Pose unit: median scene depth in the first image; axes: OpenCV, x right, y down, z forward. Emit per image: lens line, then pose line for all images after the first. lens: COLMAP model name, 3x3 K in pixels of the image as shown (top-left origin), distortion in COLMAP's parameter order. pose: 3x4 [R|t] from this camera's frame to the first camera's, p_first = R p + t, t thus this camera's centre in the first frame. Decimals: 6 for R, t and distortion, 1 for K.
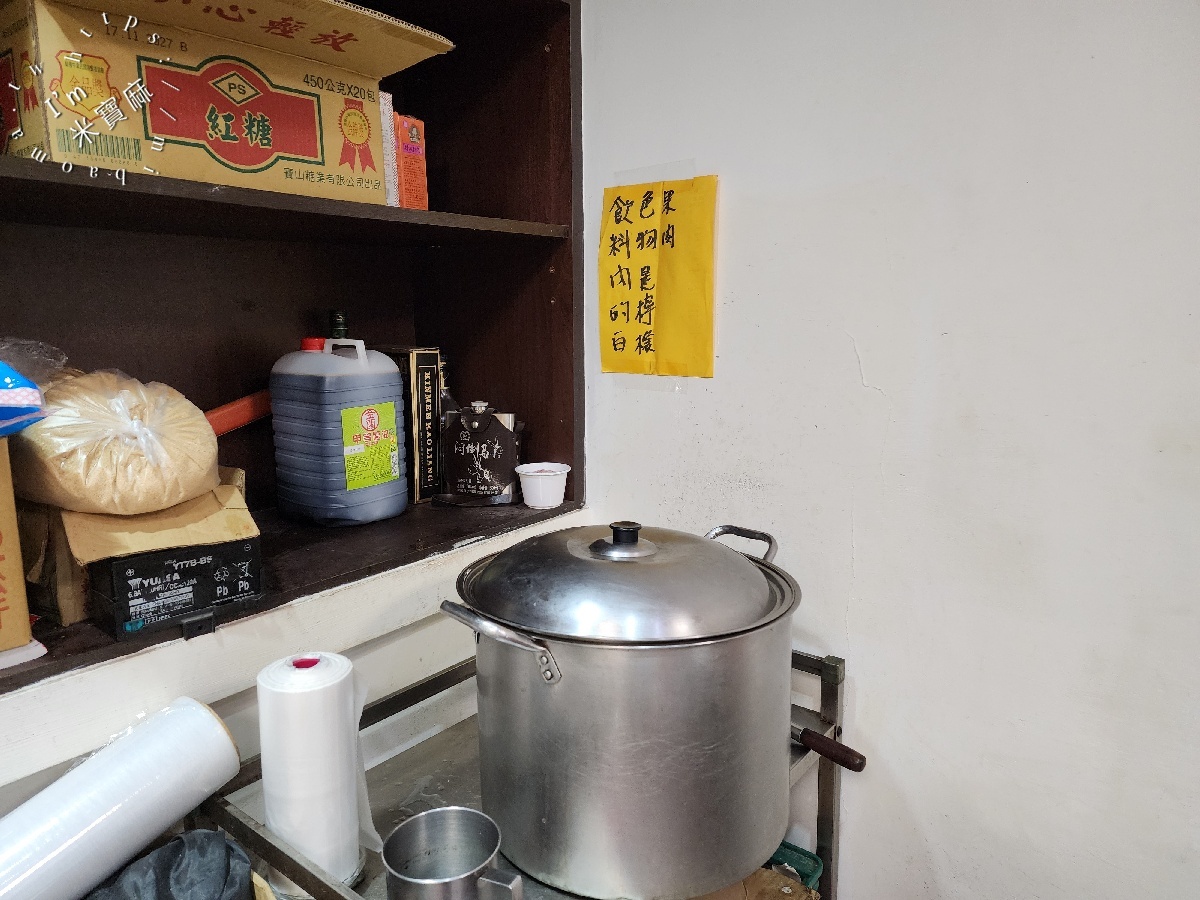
lens RADIAL K [[788.8, 0, 600.0], [0, 788.8, 449.6], [0, 0, 1]] dist [0.009024, -0.000935]
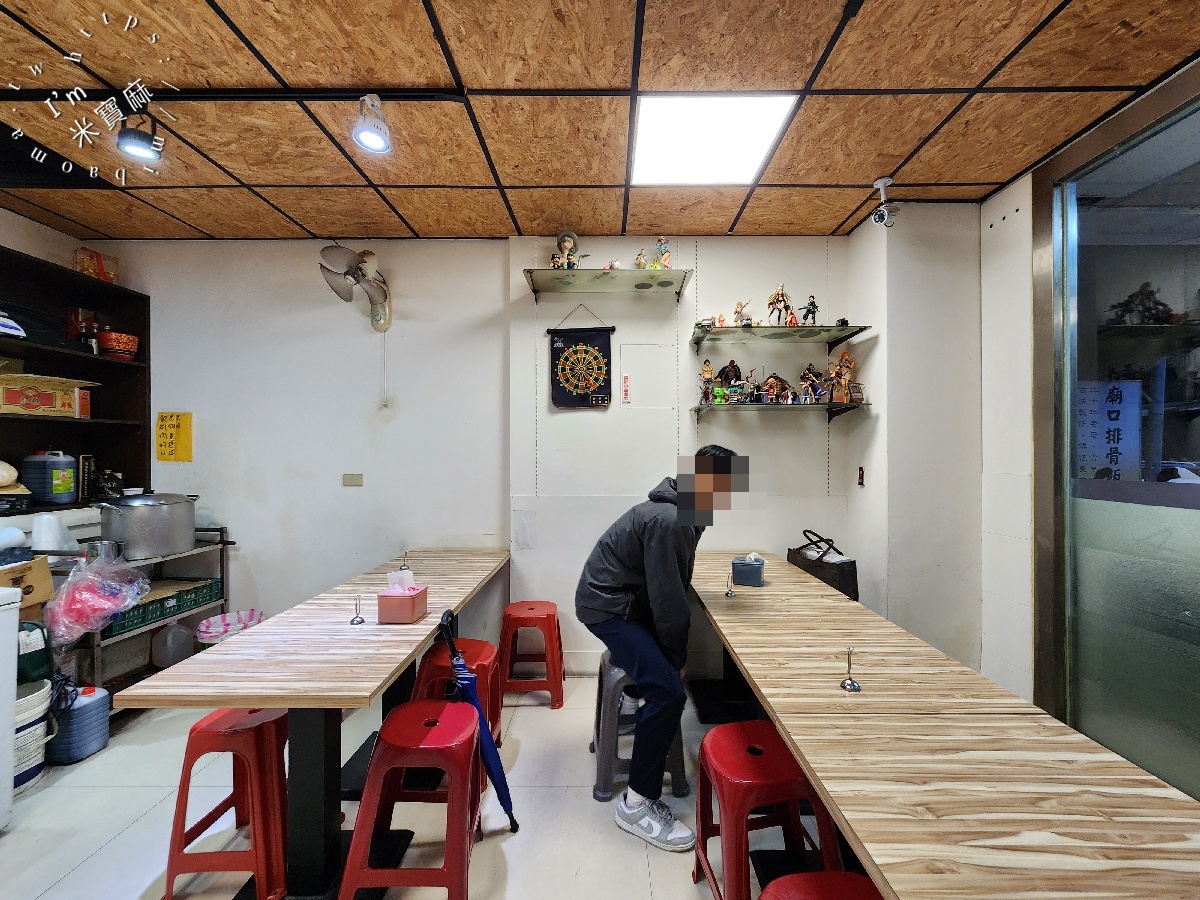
lens RADIAL K [[479.6, 0, 602.2], [0, 479.6, 449.0], [0, 0, 1]] dist [0.000493, -0.000023]
pose [[0.810564, 0.010604, 0.585554, 0.399581], [0.089523, 0.985842, -0.141778, 0.367930], [-0.578767, 0.167340, 0.798139, -2.098281]]
